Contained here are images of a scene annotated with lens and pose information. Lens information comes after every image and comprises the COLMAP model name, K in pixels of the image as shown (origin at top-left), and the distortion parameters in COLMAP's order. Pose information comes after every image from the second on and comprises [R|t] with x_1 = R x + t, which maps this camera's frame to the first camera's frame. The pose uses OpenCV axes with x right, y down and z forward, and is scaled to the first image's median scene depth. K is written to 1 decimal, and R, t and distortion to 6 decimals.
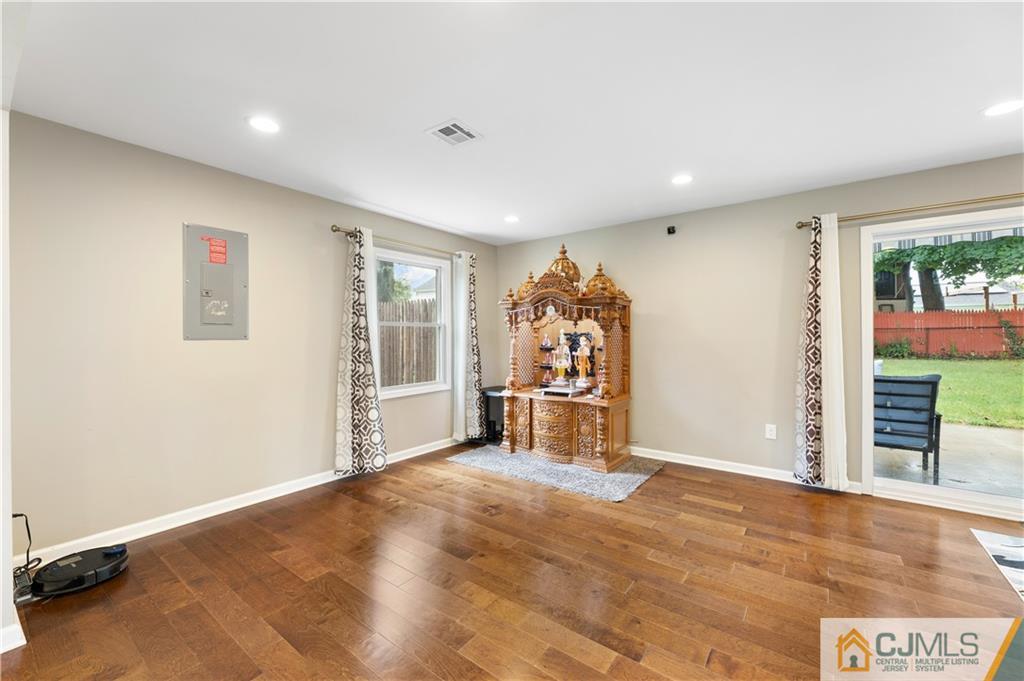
lens RADIAL K [[411.7, 0, 512.6], [0, 411.7, 338.1], [0, 0, 1]] dist [0.000296, 0.000165]
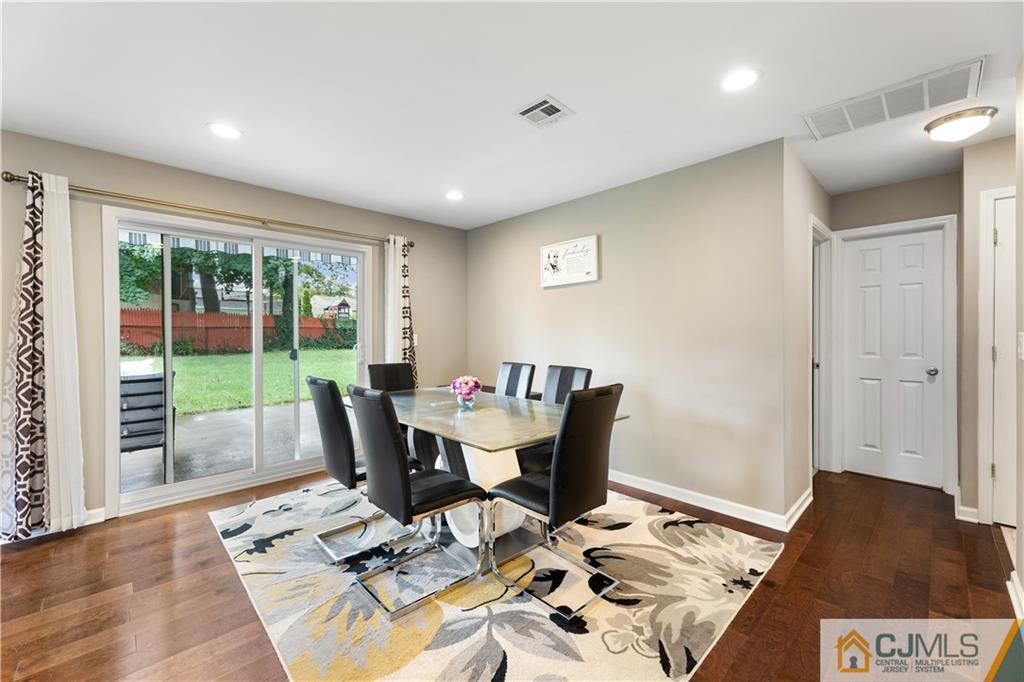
lens RADIAL K [[411.7, 0, 512.6], [0, 411.7, 338.6], [0, 0, 1]] dist [0.000296, 0.000165]
pose [[0.151302, -0.007345, 0.988460, 0.133714], [0.001675, 0.999973, 0.007174, -0.000384], [-0.988486, 0.000570, 0.151310, 0.038676]]
